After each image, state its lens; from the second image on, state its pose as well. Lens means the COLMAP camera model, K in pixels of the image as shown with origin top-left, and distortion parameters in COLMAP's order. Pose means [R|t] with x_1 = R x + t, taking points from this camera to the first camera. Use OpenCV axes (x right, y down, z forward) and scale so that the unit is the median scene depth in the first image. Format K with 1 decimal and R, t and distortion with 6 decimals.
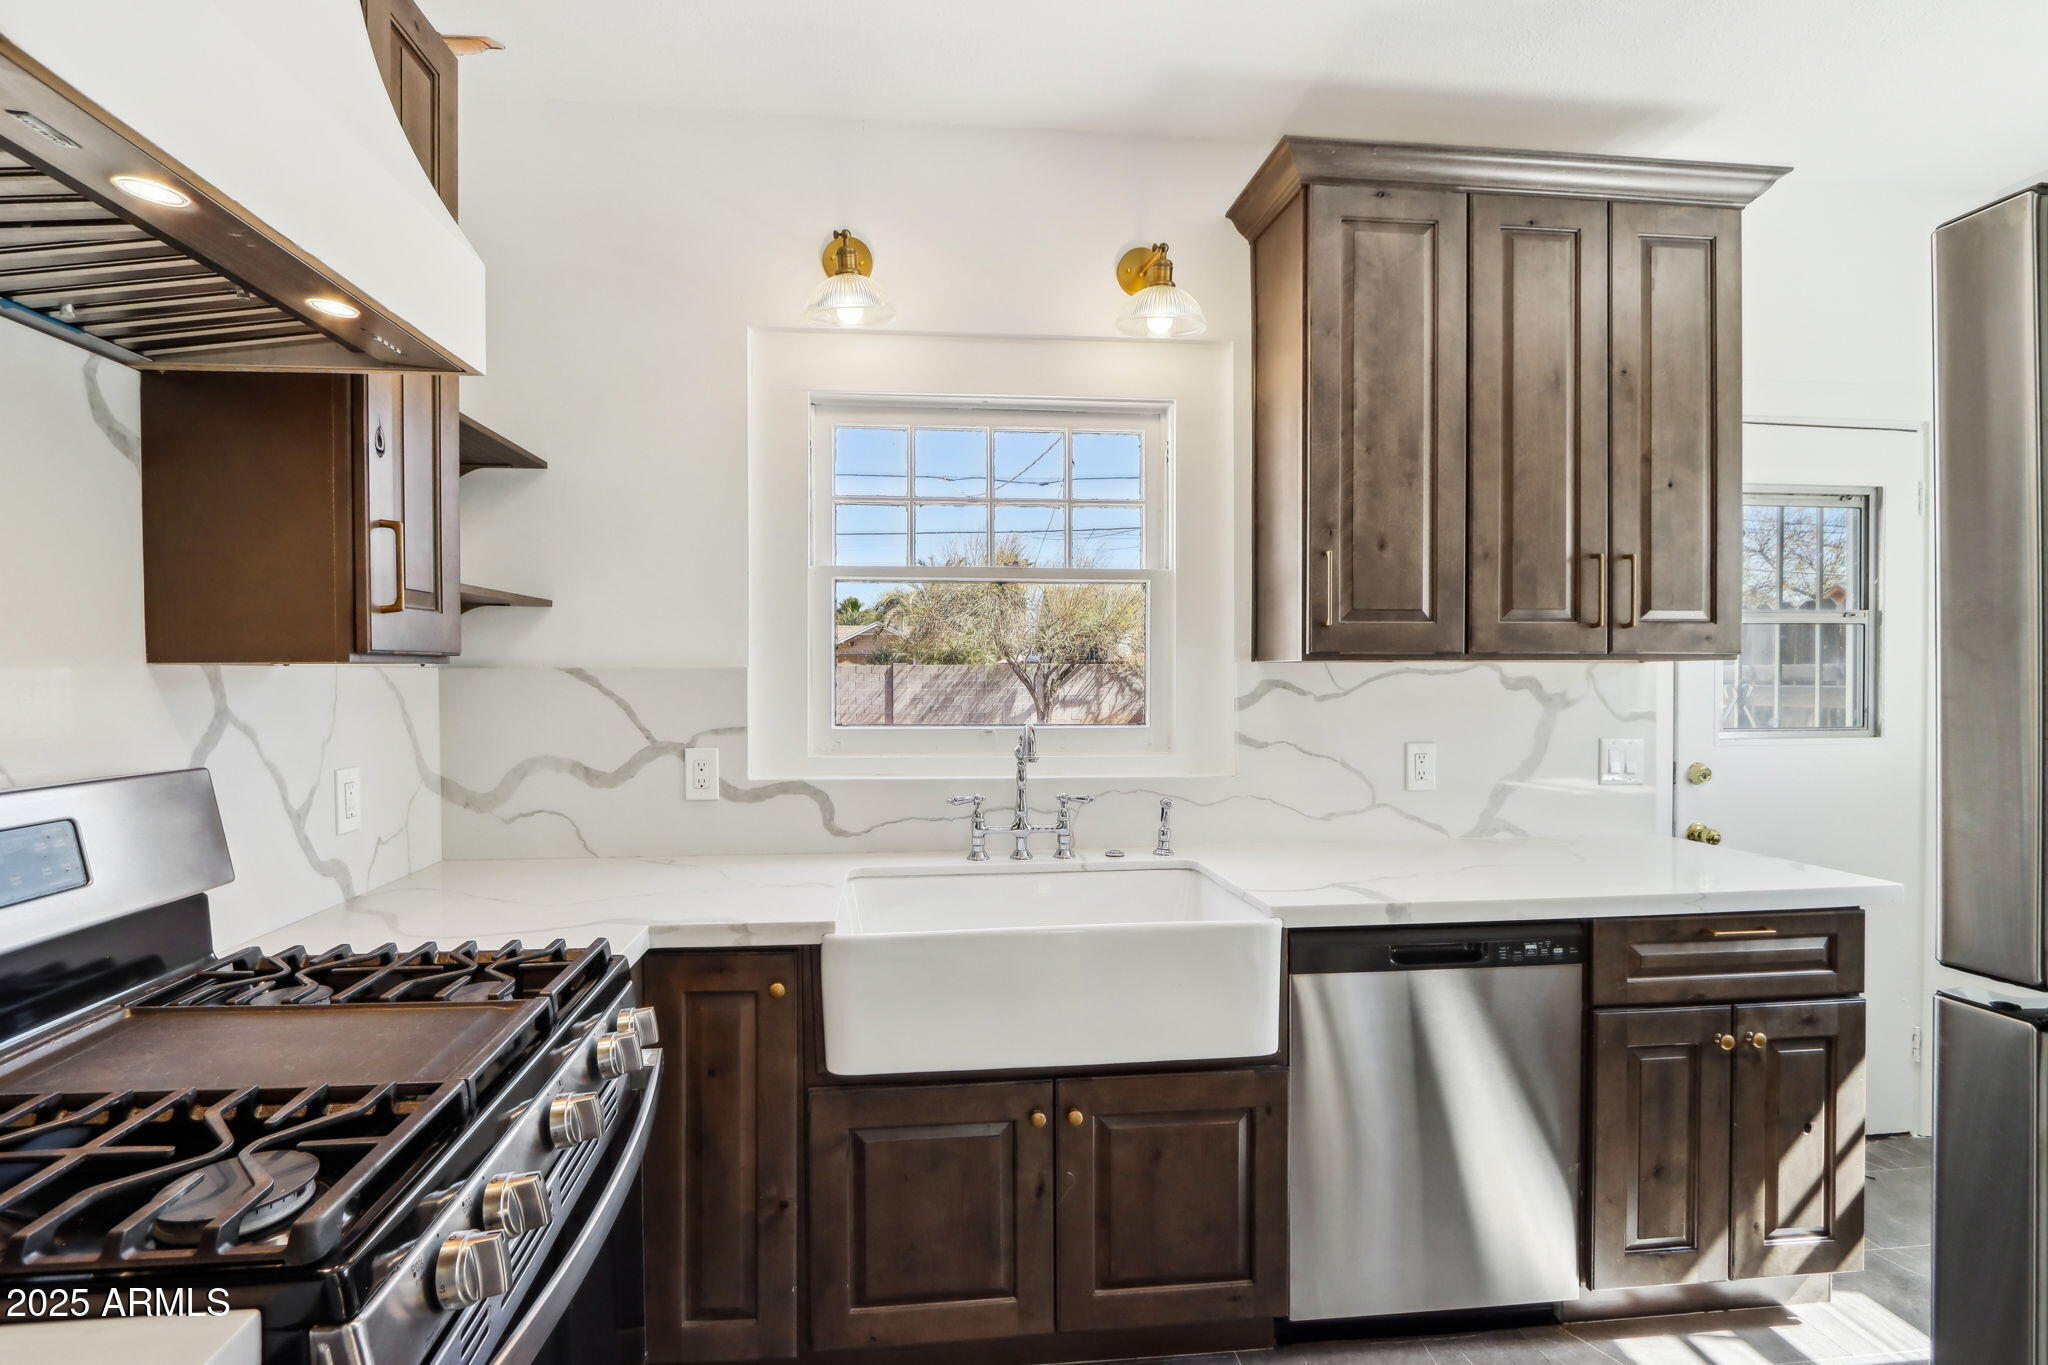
lens RADIAL K [[977.6, 0, 987.1], [0, 977.6, 673.3], [0, 0, 1]] dist [-0.011740, -0.000098]
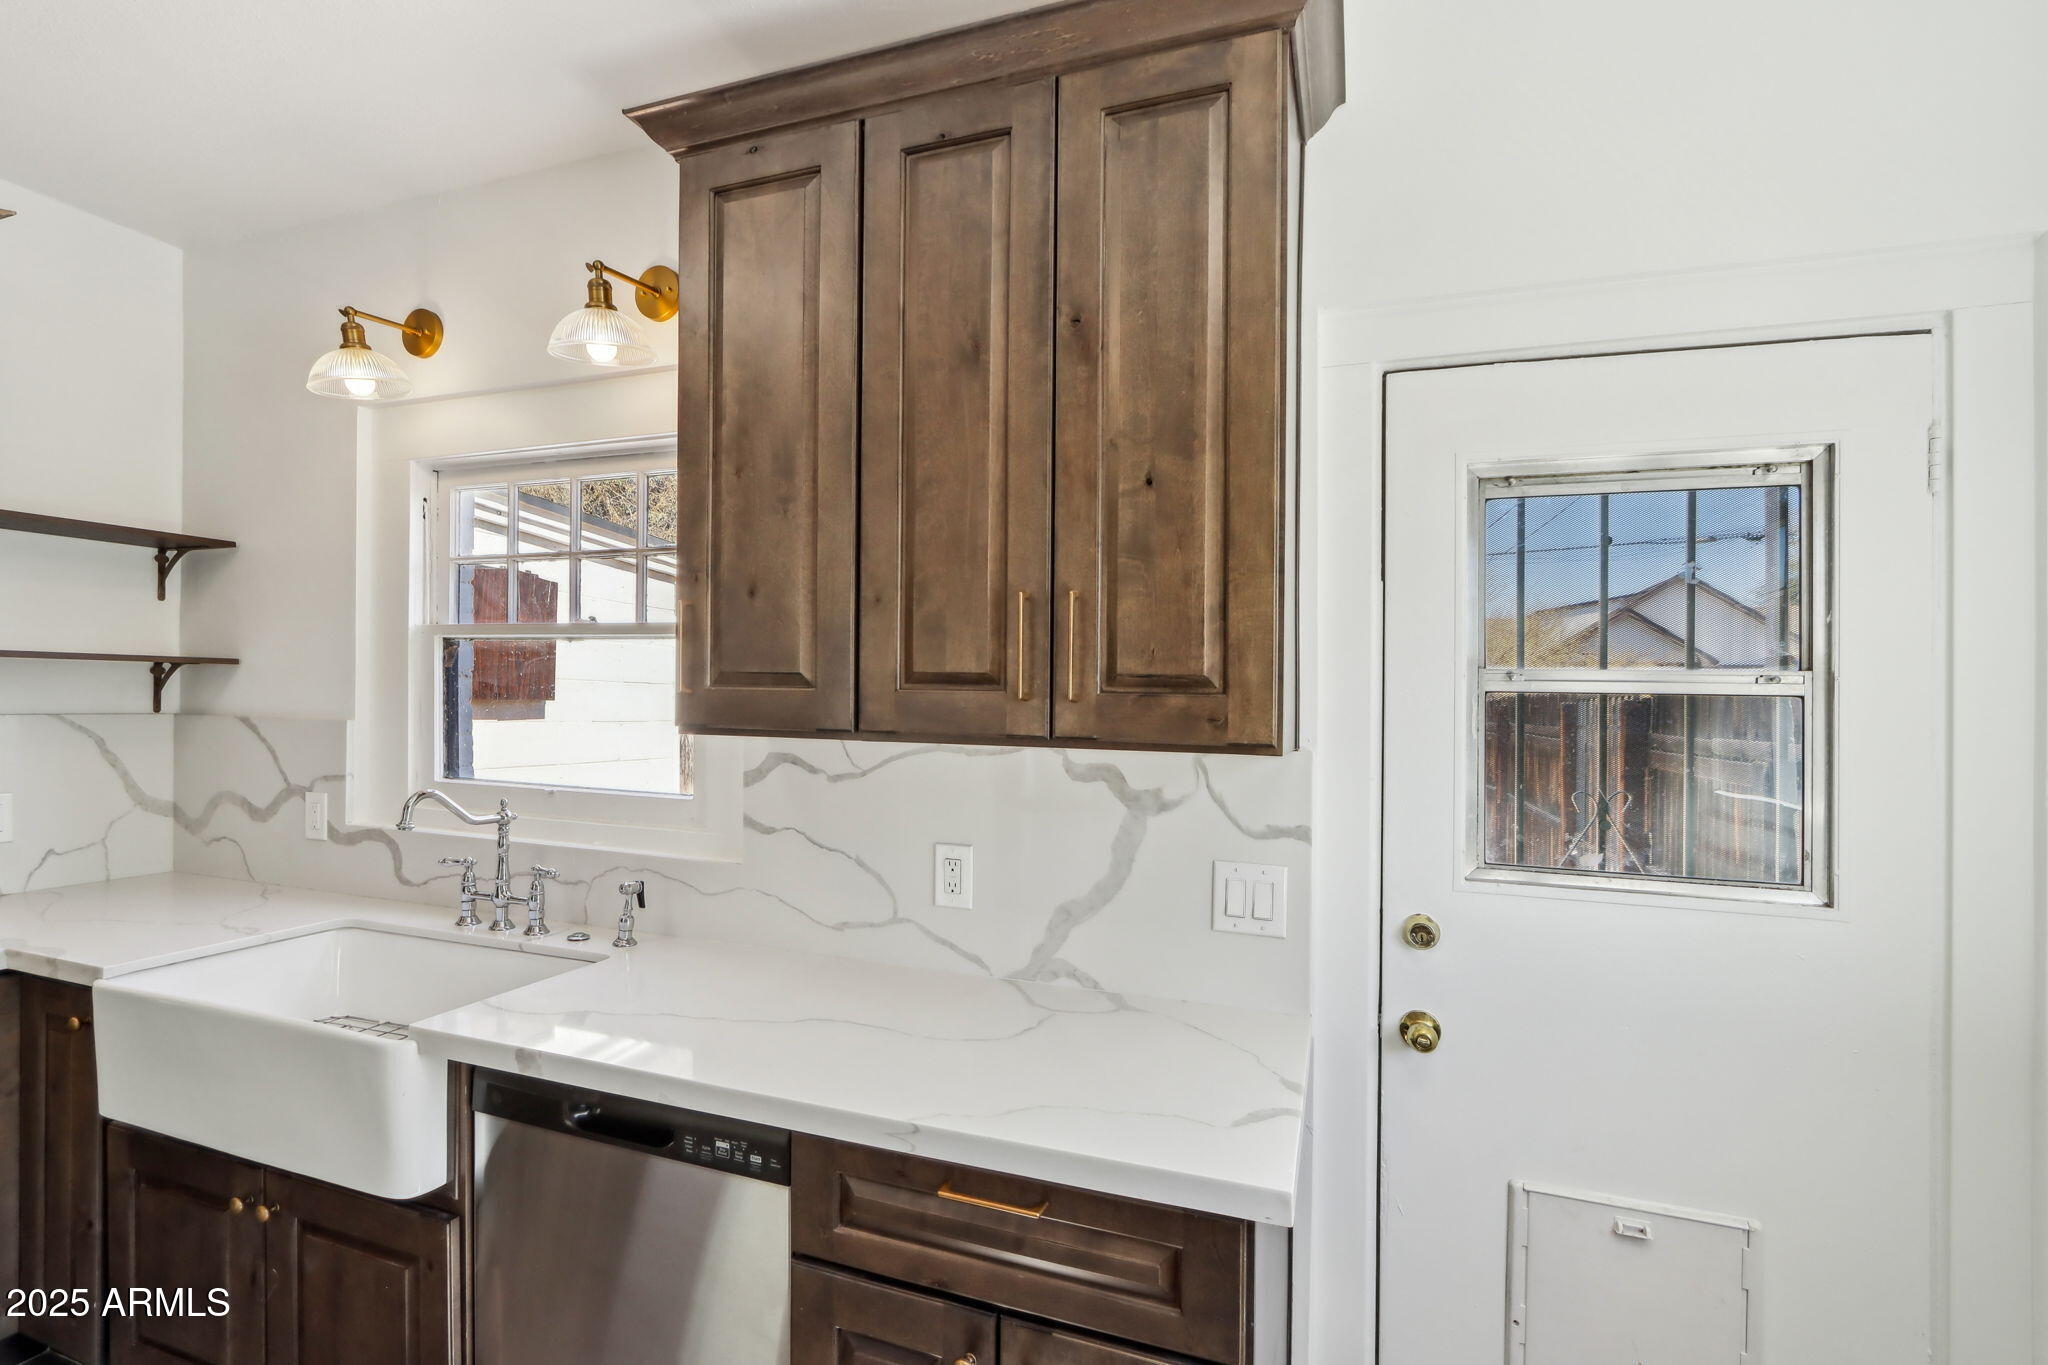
lens RADIAL K [[964.1, 0, 996.3], [0, 964.1, 692.1], [0, 0, 1]] dist [-0.006122, 0.000890]
pose [[0.892567, 0.016311, -0.450621, 0.890464], [-0.023638, 0.999664, -0.010638, -0.044000], [0.450296, 0.020147, 0.892652, 0.376825]]
